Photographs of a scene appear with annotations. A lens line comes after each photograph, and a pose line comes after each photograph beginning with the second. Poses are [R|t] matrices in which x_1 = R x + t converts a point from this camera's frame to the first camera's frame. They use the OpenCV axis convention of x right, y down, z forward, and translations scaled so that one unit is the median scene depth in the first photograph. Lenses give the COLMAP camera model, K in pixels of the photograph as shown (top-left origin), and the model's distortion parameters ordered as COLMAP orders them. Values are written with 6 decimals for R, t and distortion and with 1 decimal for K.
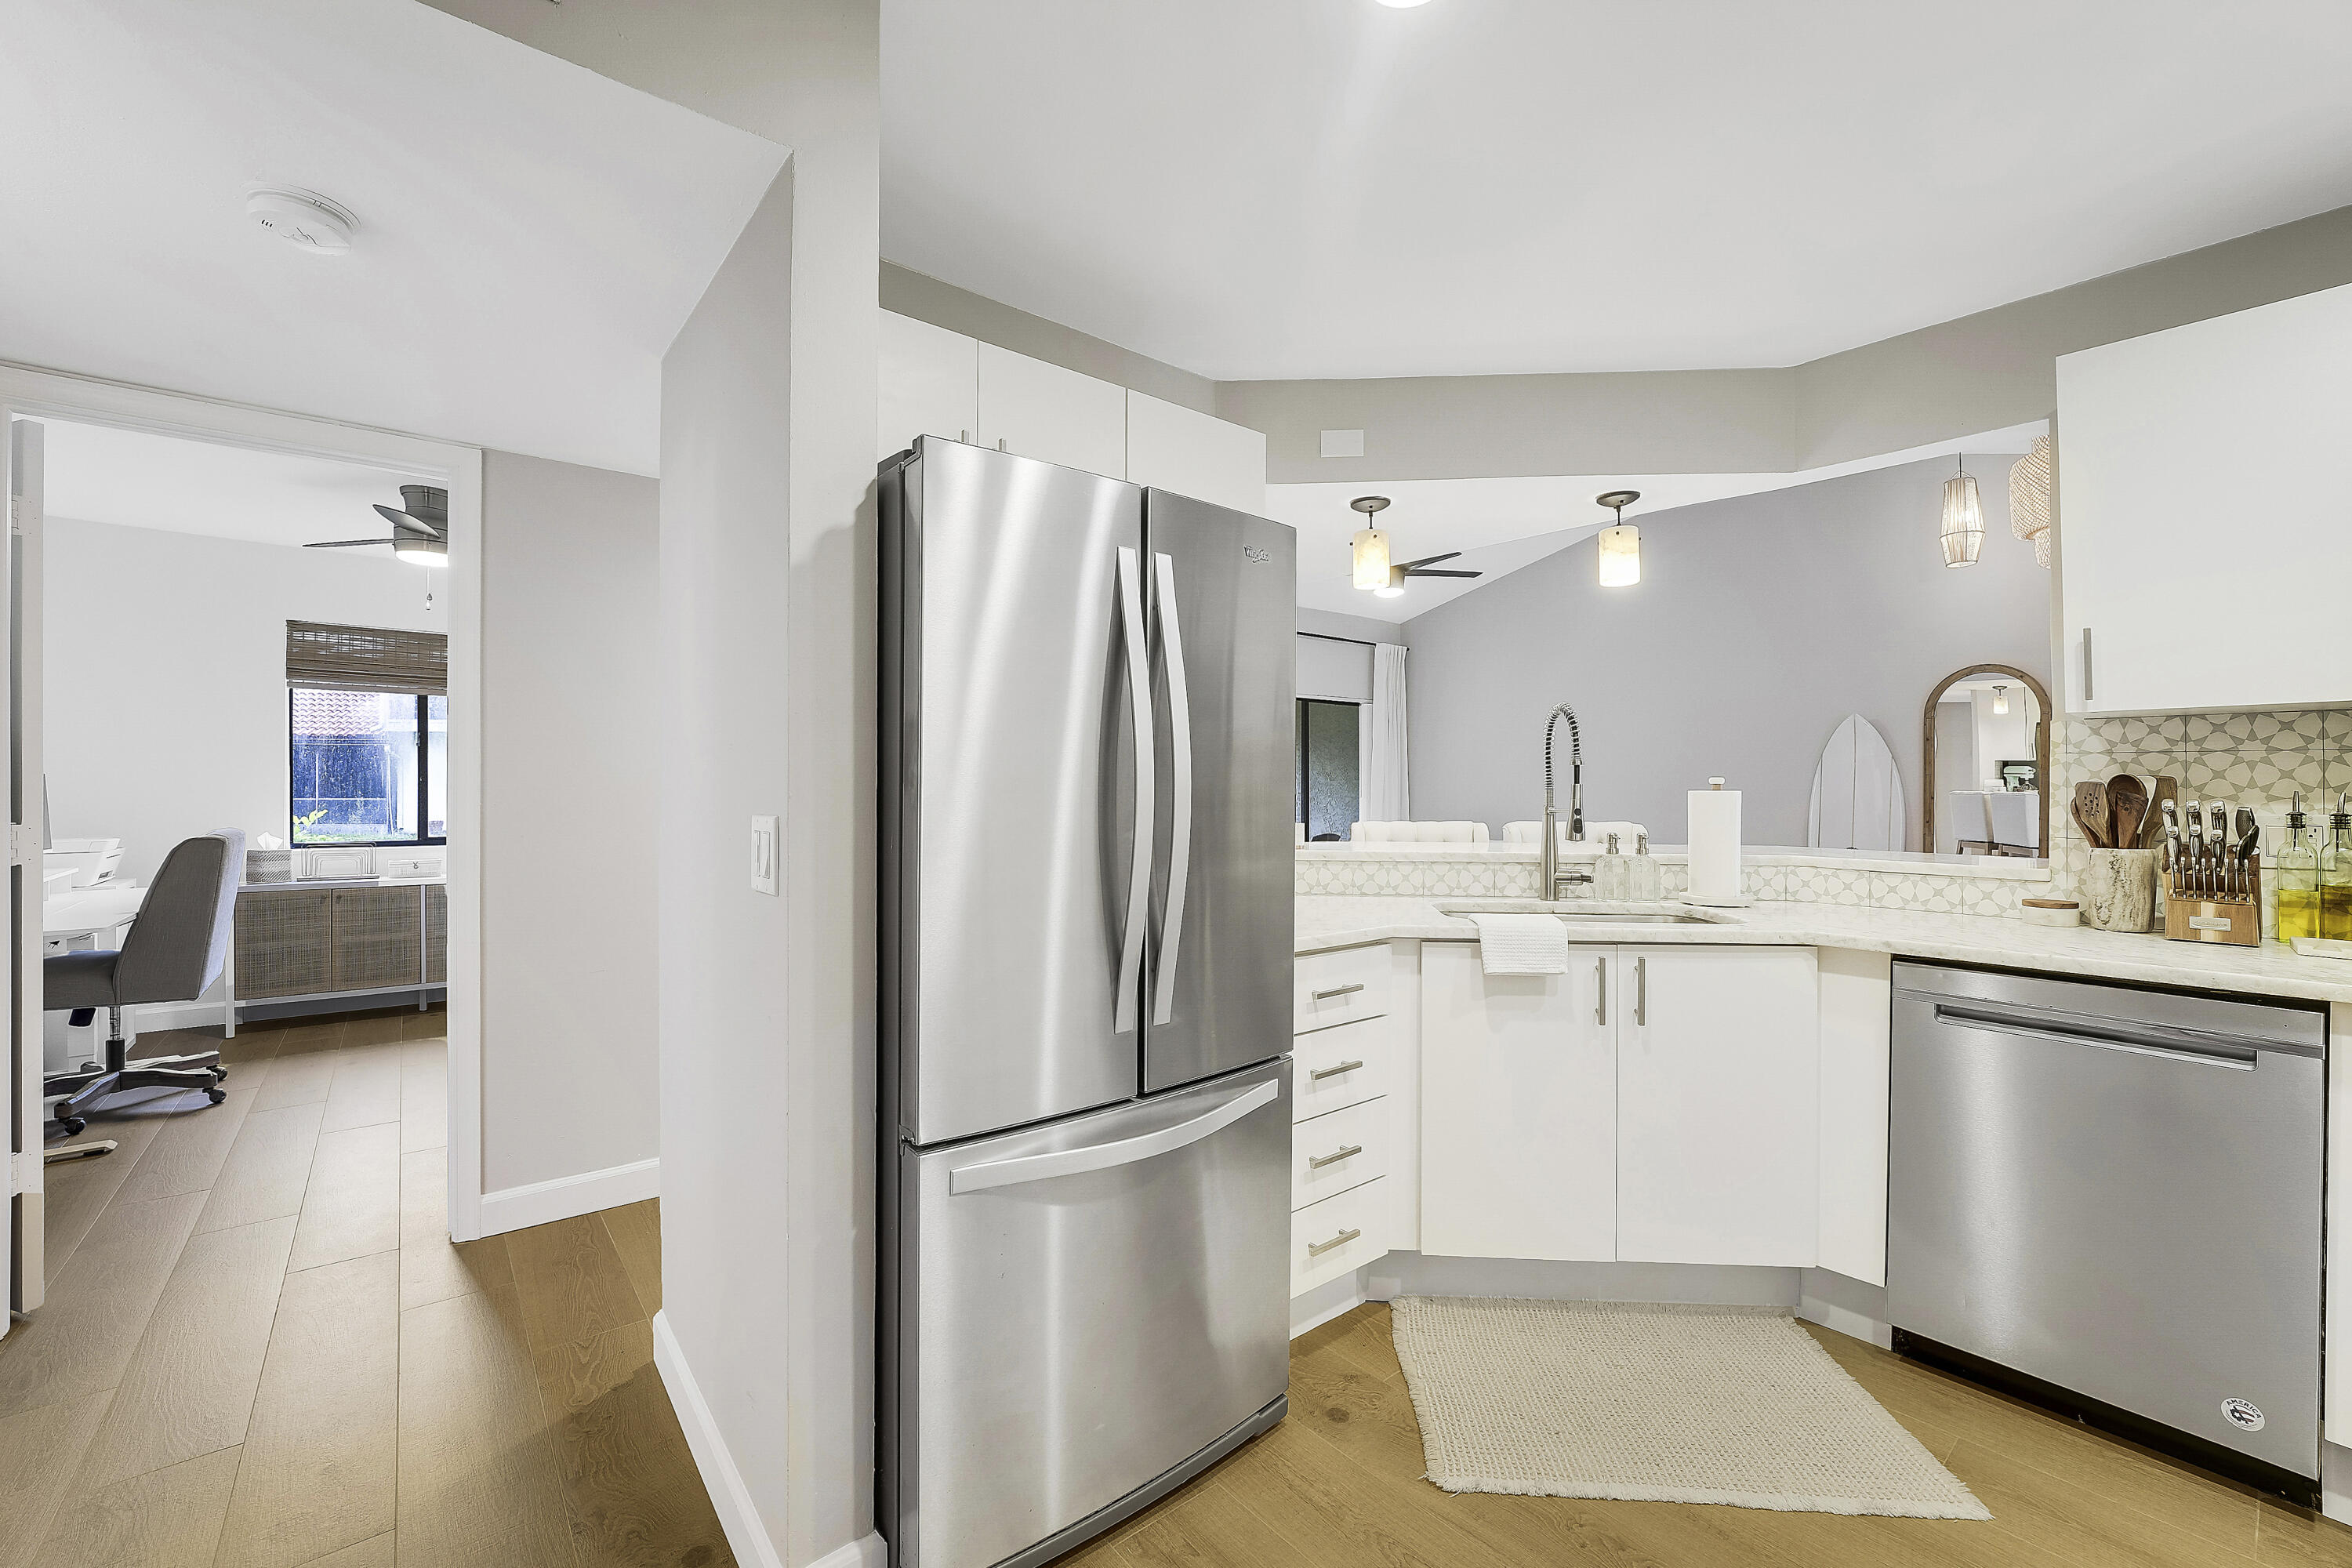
lens RADIAL K [[986.0, 0, 1196.1], [0, 986.0, 779.9], [0, 0, 1]] dist [-0.029930, 0.003374]
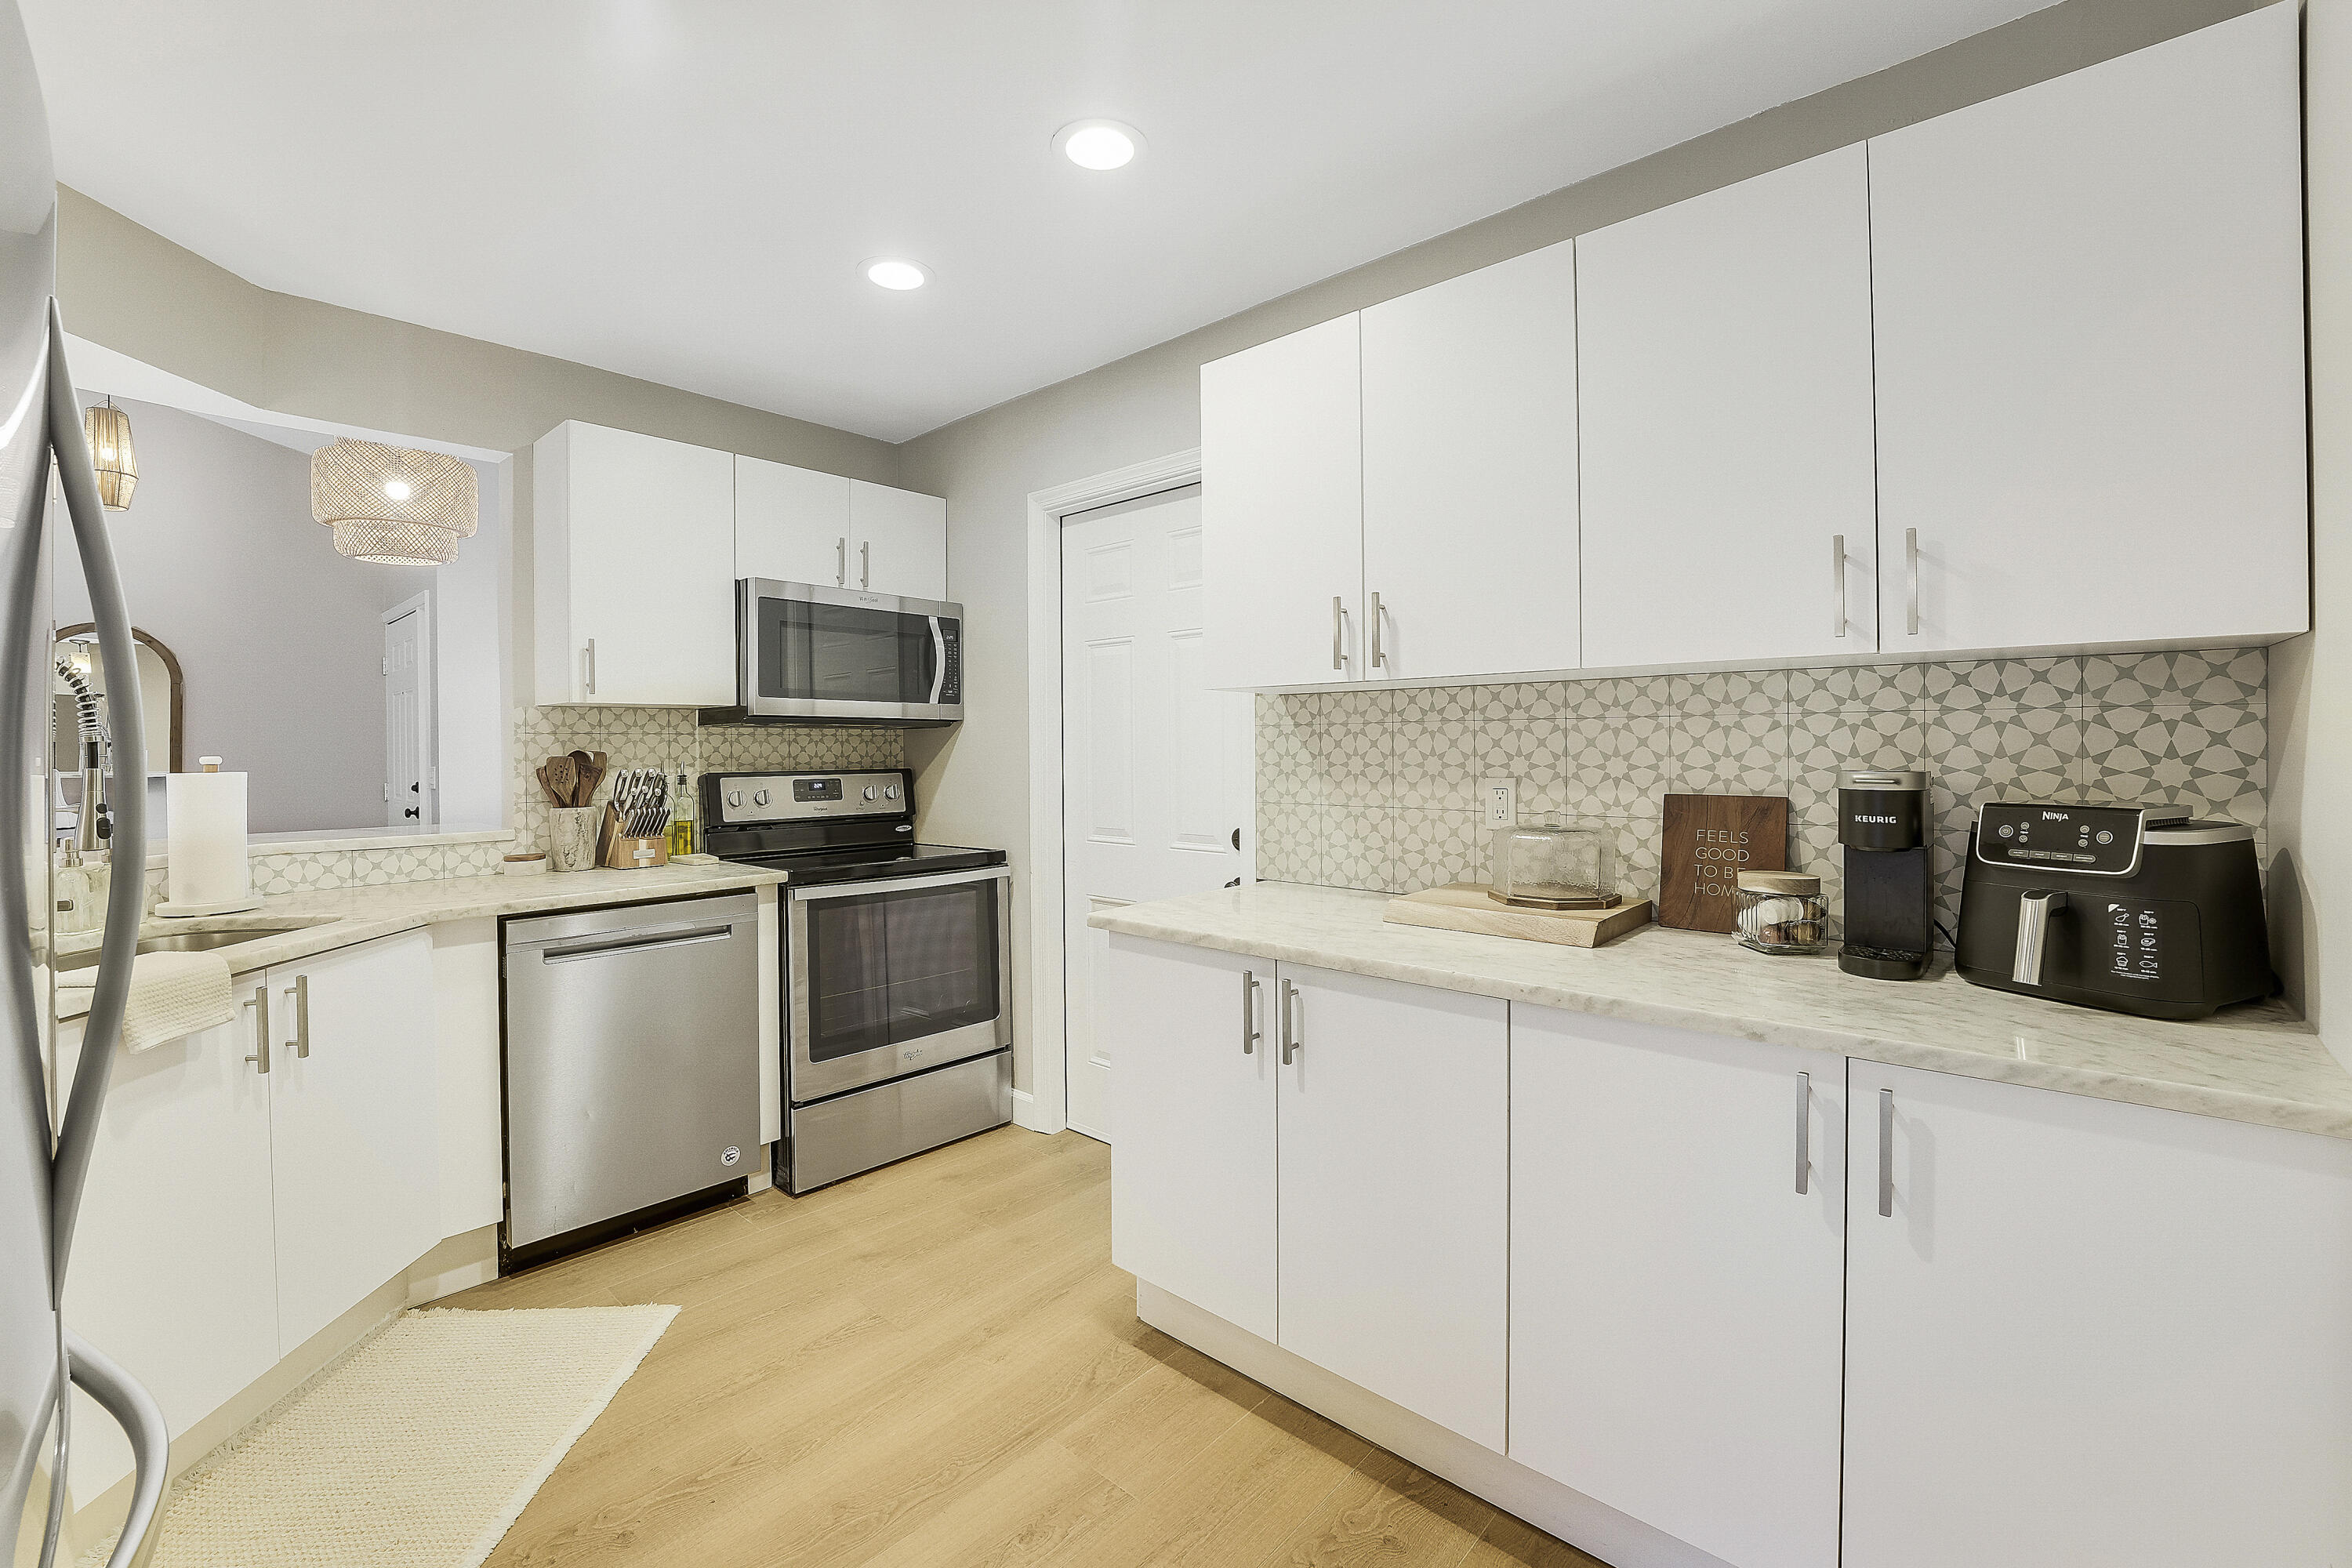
lens RADIAL K [[986.0, 0, 1181.0], [0, 986.0, 759.6], [0, 0, 1]] dist [-0.029930, 0.003374]
pose [[-0.167538, -0.014604, 0.985757, -0.474707], [0.004001, 0.999872, 0.015493, -0.010622], [-0.985858, 0.006540, -0.167458, 0.408540]]
